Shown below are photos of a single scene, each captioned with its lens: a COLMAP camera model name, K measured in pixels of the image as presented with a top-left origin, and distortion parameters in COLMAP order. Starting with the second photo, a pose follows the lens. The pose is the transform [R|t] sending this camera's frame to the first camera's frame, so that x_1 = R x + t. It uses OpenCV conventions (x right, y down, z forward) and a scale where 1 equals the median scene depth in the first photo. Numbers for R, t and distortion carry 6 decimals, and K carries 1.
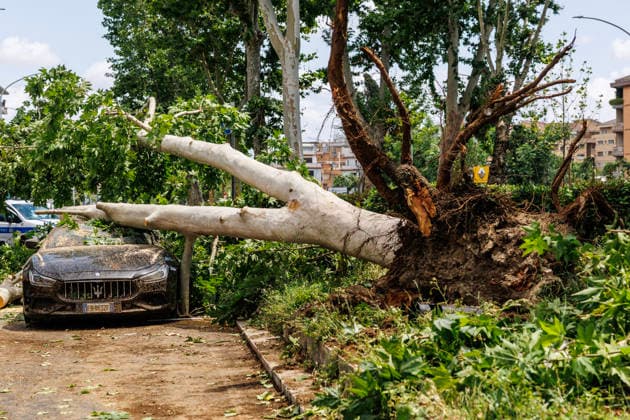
lens RADIAL K [[1305.1, 0, 315.0], [0, 1305.1, 210.0], [0, 0, 1]] dist [-0.047150, -0.218761]
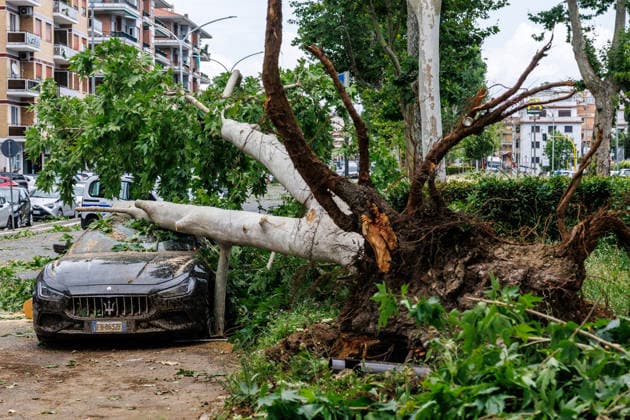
lens RADIAL K [[1538.0, 0, 315.0], [0, 1538.0, 210.0], [0, 0, 1]] dist [-0.031341, -0.372924]
pose [[0.983556, 0.011533, -0.180235, 0.153153], [-0.006476, 0.999569, 0.028624, -0.033263], [0.180487, -0.026986, 0.983207, 0.015292]]
